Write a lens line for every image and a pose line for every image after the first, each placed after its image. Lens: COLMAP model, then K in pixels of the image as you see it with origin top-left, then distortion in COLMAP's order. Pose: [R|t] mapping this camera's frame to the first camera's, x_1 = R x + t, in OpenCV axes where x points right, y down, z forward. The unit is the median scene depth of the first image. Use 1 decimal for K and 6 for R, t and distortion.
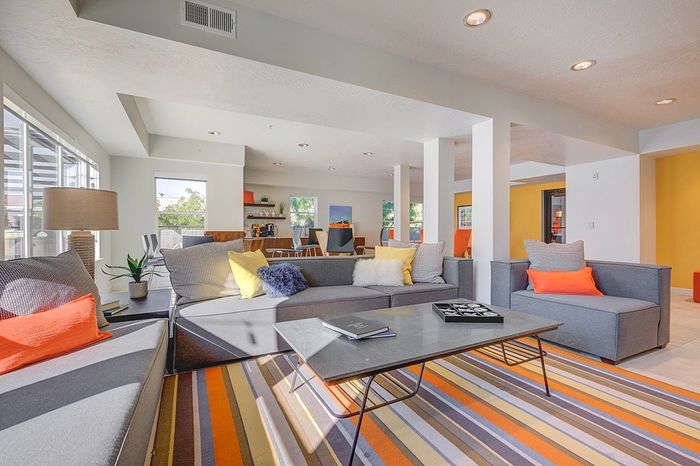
lens RADIAL K [[318.9, 0, 351.3], [0, 318.9, 232.2], [0, 0, 1]] dist [0.000882, -0.001348]
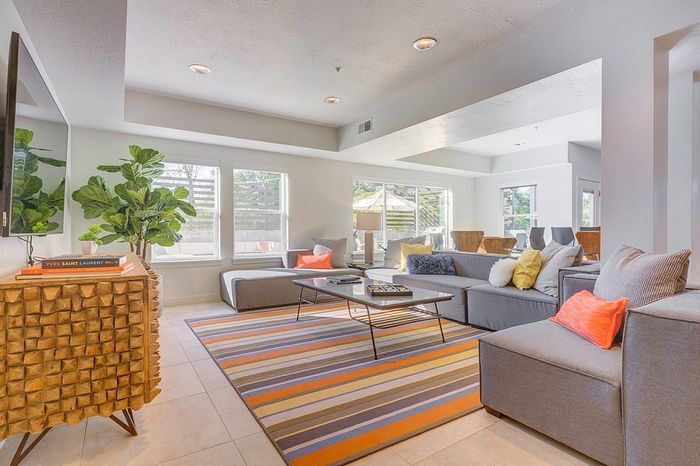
lens RADIAL K [[355.5, 0, 350.3], [0, 355.5, 231.8], [0, 0, 1]] dist [0.000828, 0.000072]
pose [[0.094529, 0.002435, -0.995519, 1.640276], [-0.001831, 0.999996, 0.002272, -0.002000], [0.995520, 0.001608, 0.094533, 0.615207]]
